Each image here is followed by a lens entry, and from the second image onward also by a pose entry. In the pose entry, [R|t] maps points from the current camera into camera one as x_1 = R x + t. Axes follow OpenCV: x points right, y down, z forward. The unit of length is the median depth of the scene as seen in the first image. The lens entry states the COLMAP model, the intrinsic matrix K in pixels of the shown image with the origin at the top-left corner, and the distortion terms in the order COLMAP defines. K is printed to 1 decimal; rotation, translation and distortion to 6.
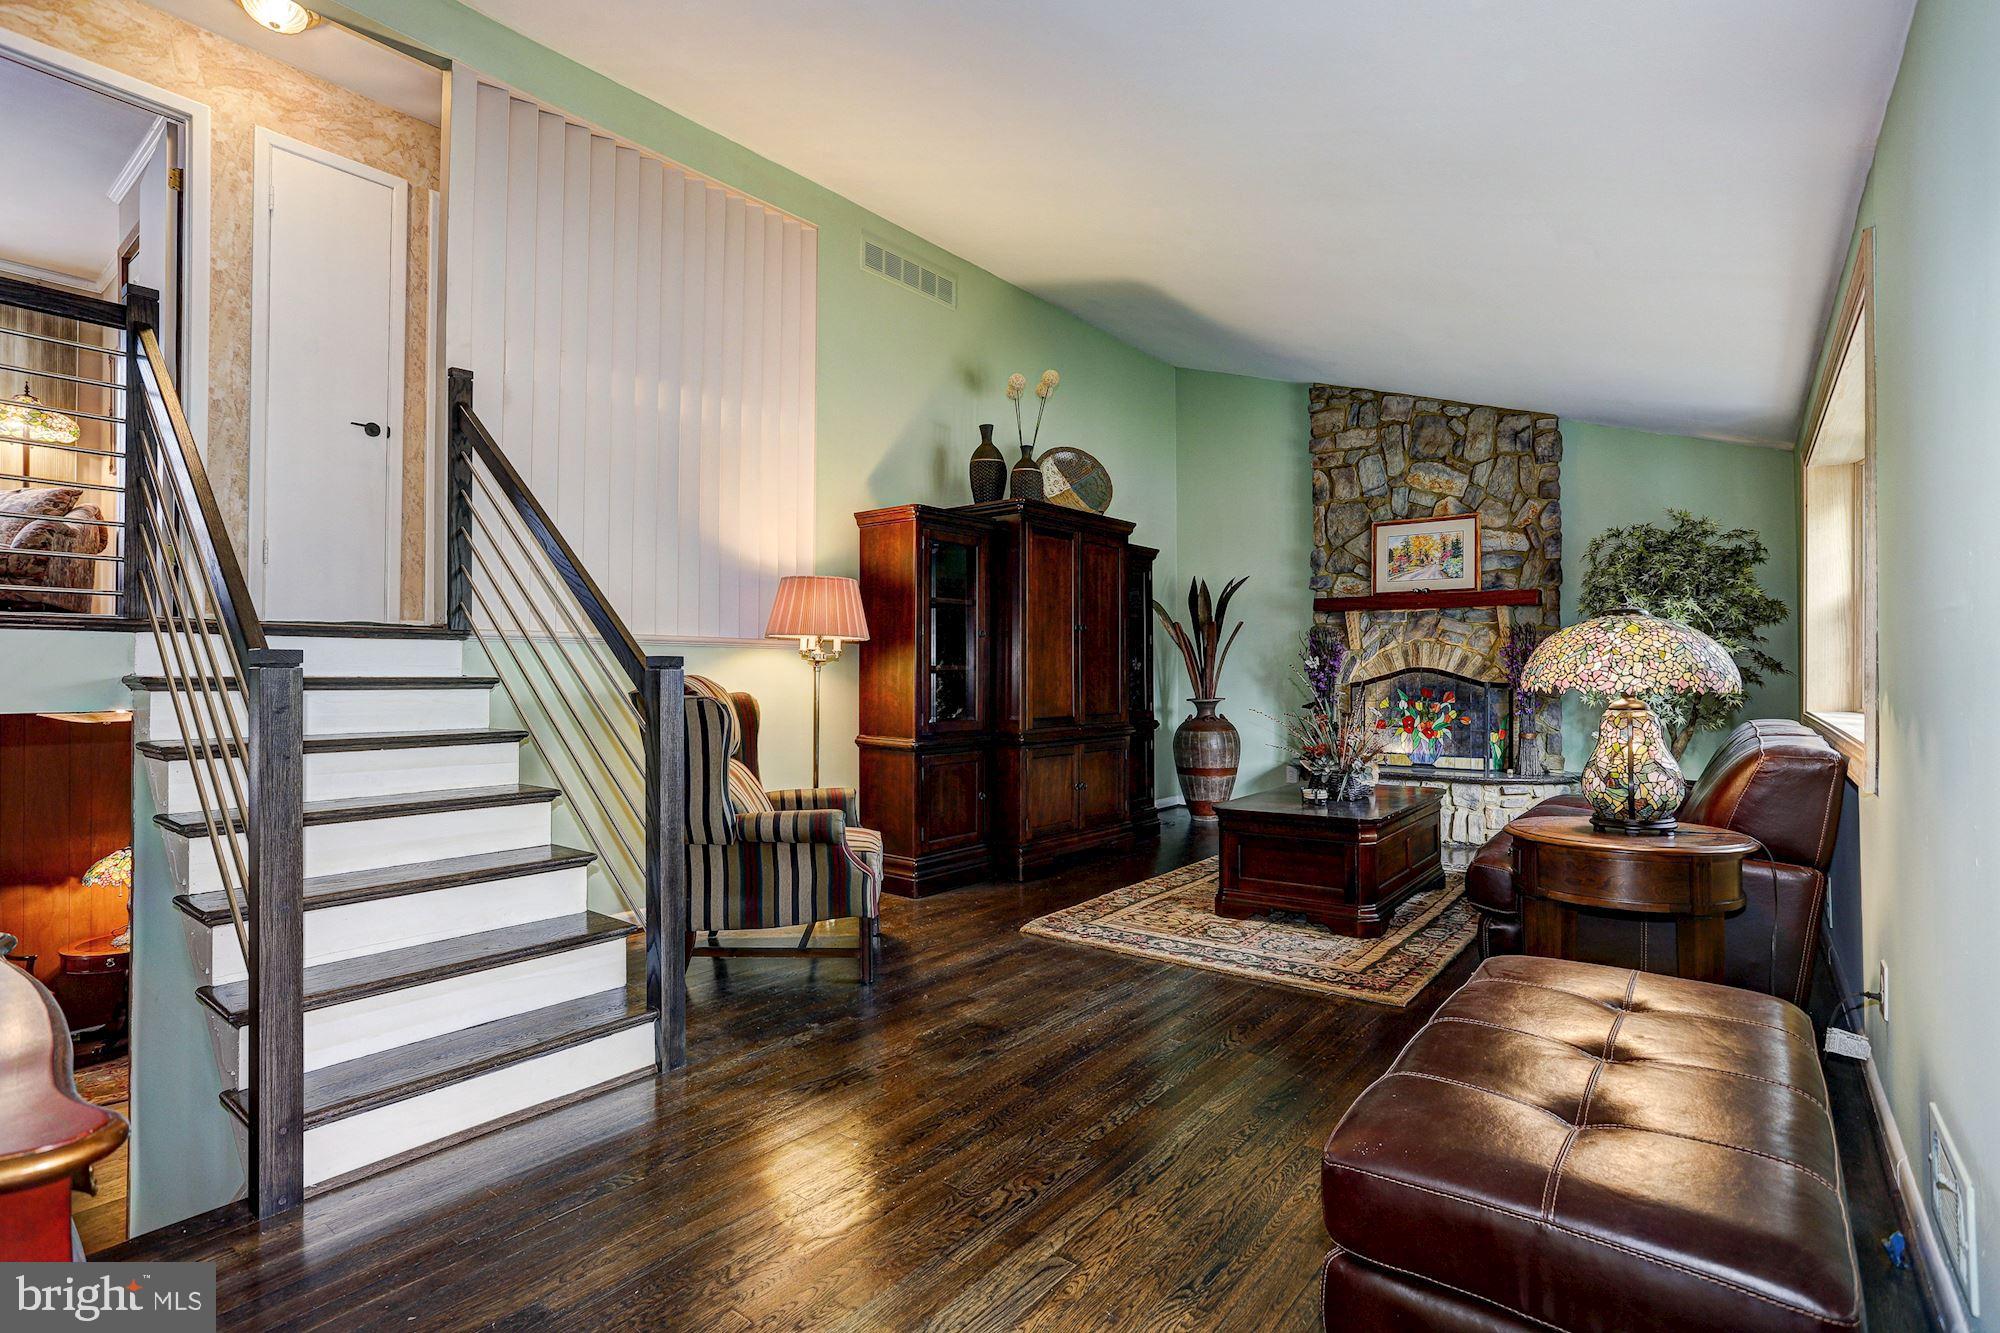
lens RADIAL K [[941.1, 0, 997.1], [0, 941.1, 667.7], [0, 0, 1]] dist [-0.013873, -0.000335]
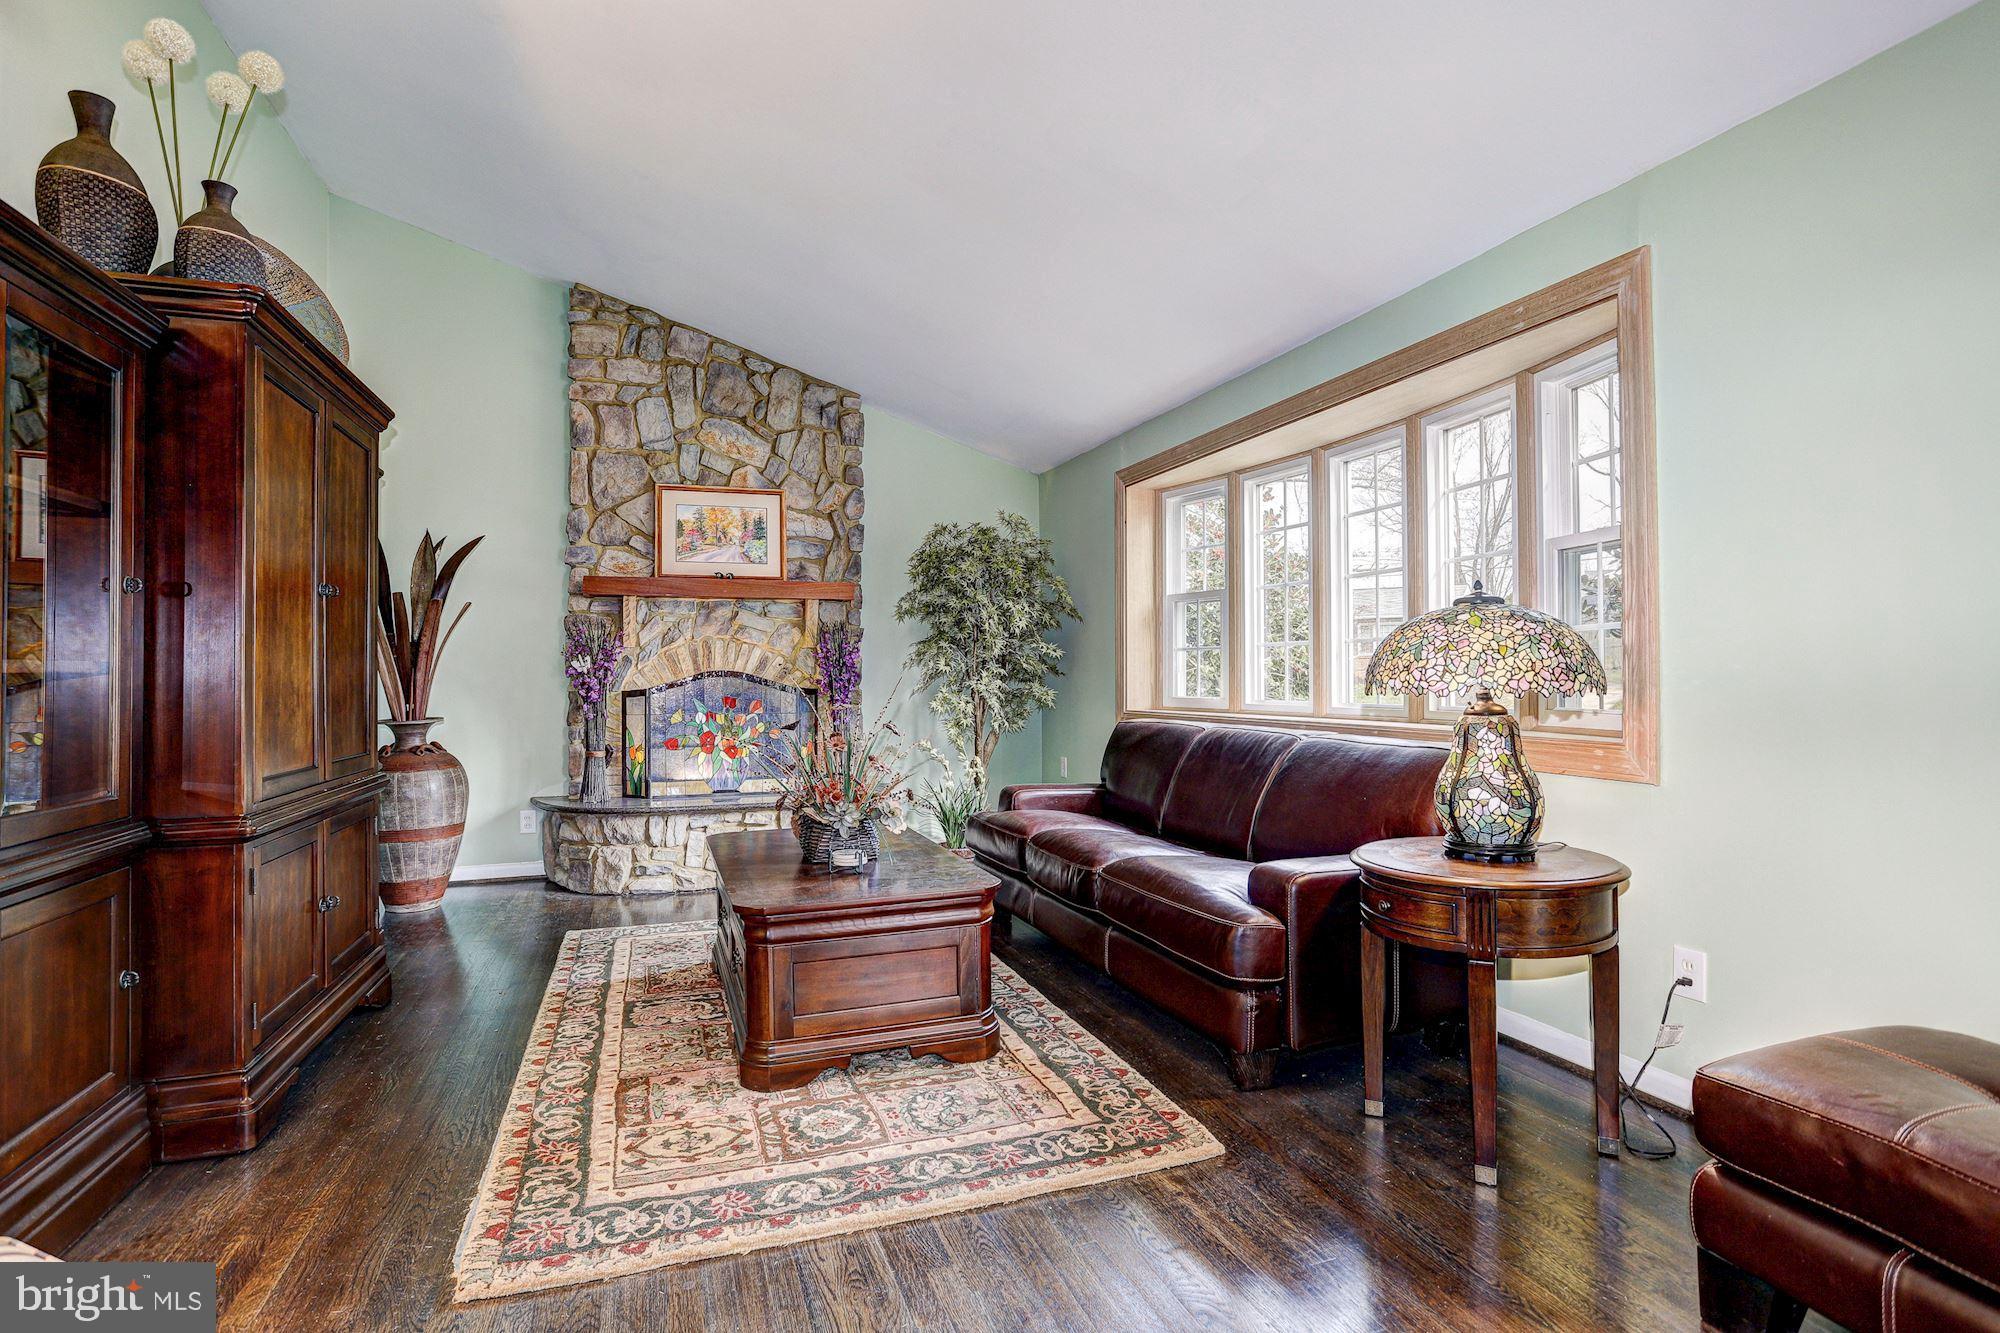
lens RADIAL K [[975.4, 0, 962.9], [0, 975.4, 660.3], [0, 0, 1]] dist [-0.027838, 0.009617]
pose [[0.557147, 0.007467, 0.830380, -0.131079], [0.004510, 0.999918, -0.012017, 0.001793], [-0.830402, 0.010440, 0.557067, 0.366205]]
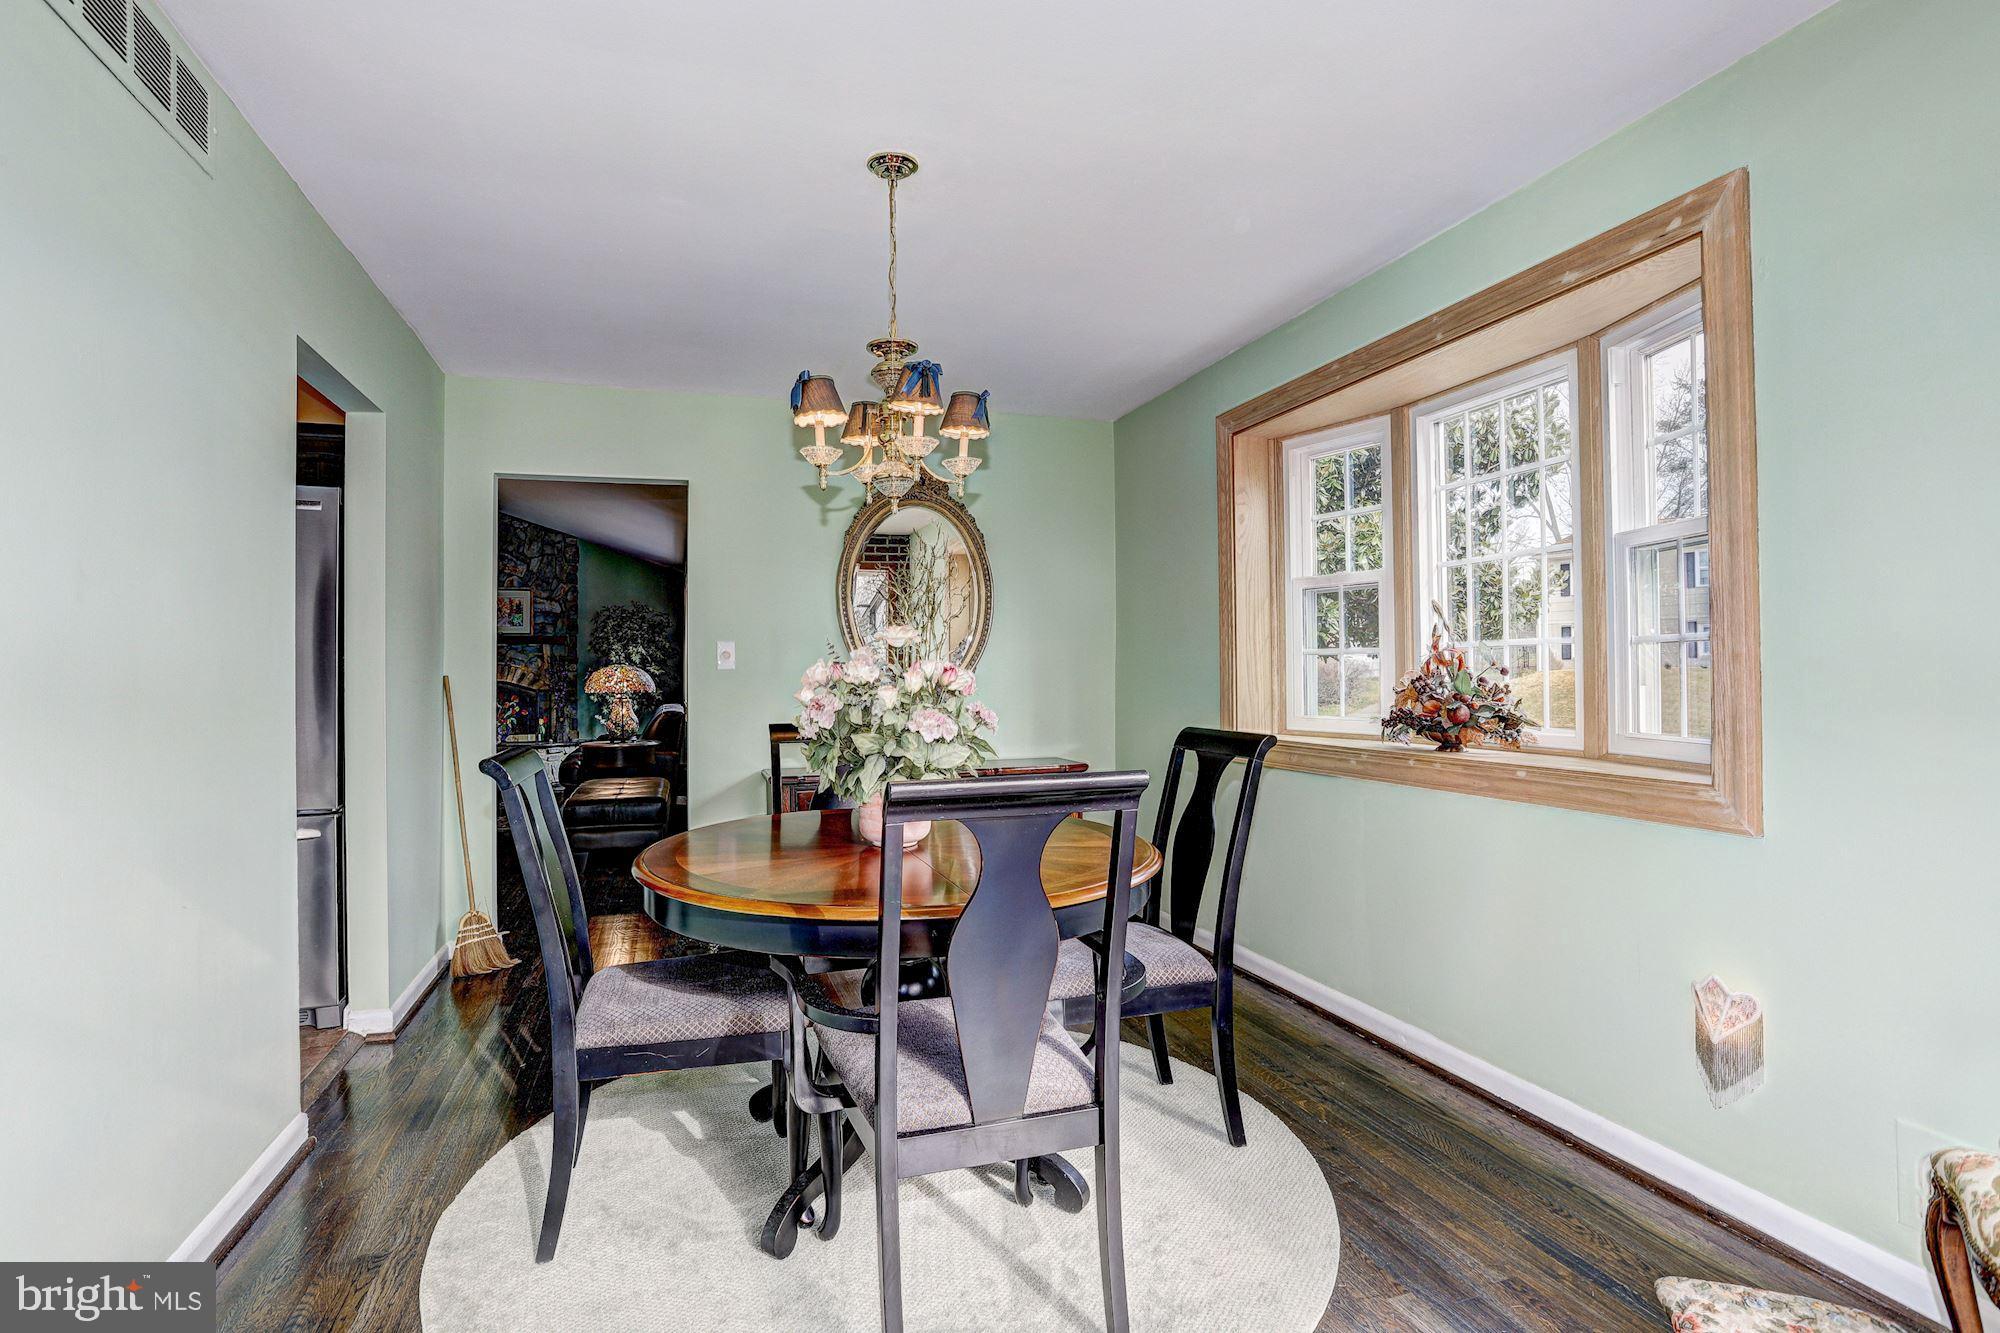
lens RADIAL K [[975.4, 0, 989.3], [0, 975.4, 677.3], [0, 0, 1]] dist [-0.027838, 0.009617]
pose [[0.552829, 0.004621, 0.833282, -0.469454], [-0.004883, 0.999985, -0.002306, -0.006062], [-0.833280, -0.002794, 0.552844, -0.626083]]
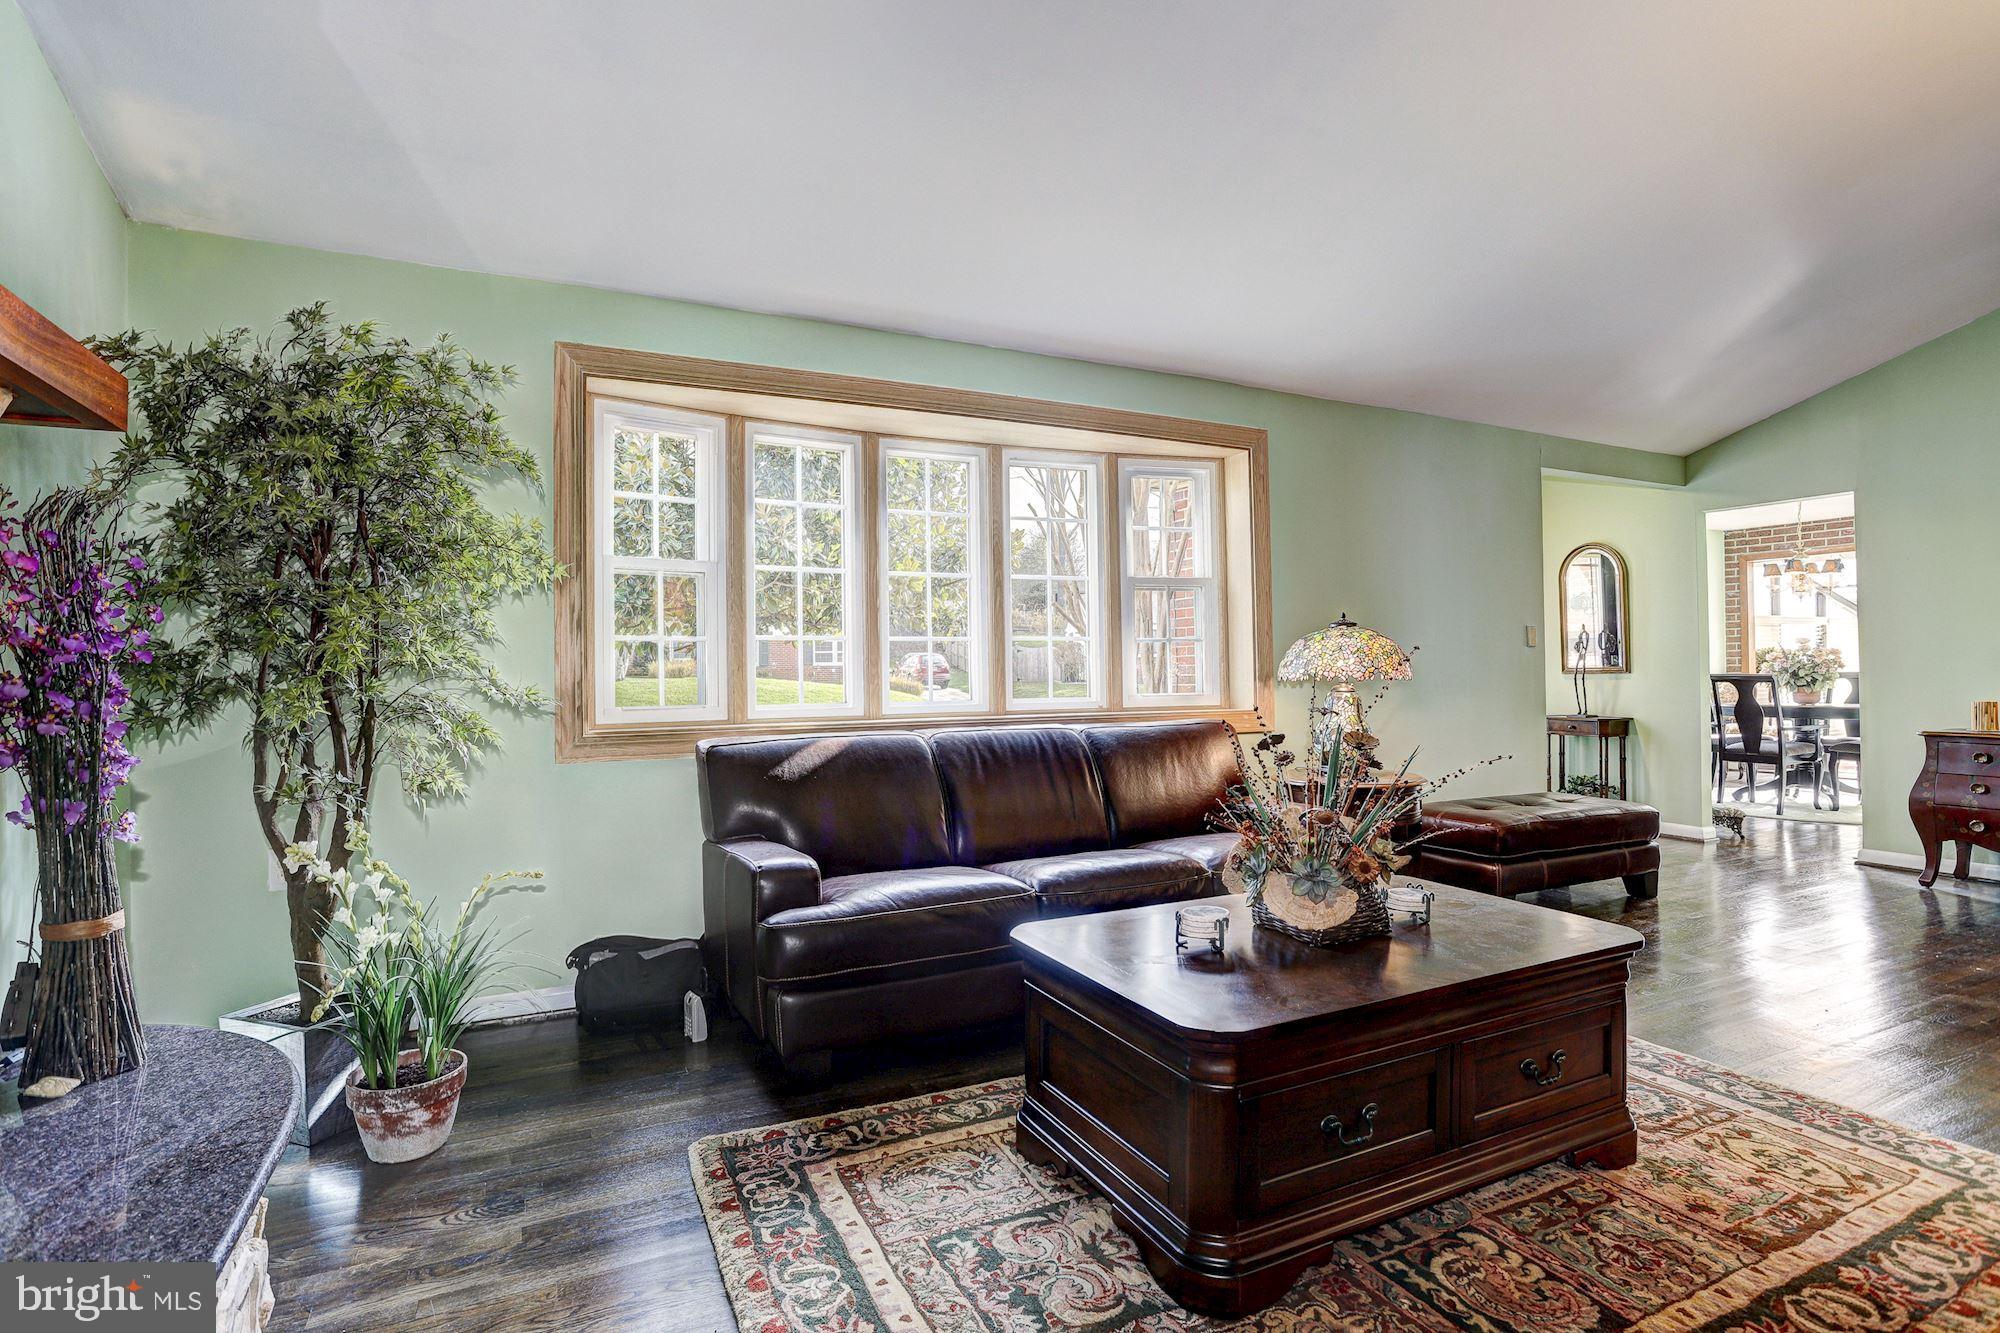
lens RADIAL K [[975.4, 0, 976.3], [0, 975.4, 662.9], [0, 0, 1]] dist [-0.027838, 0.009617]
pose [[-0.896467, 0.019389, 0.442686, 0.208403], [0.013709, 0.999778, -0.016026, 0.007705], [-0.442898, -0.008298, -0.896533, 1.063348]]
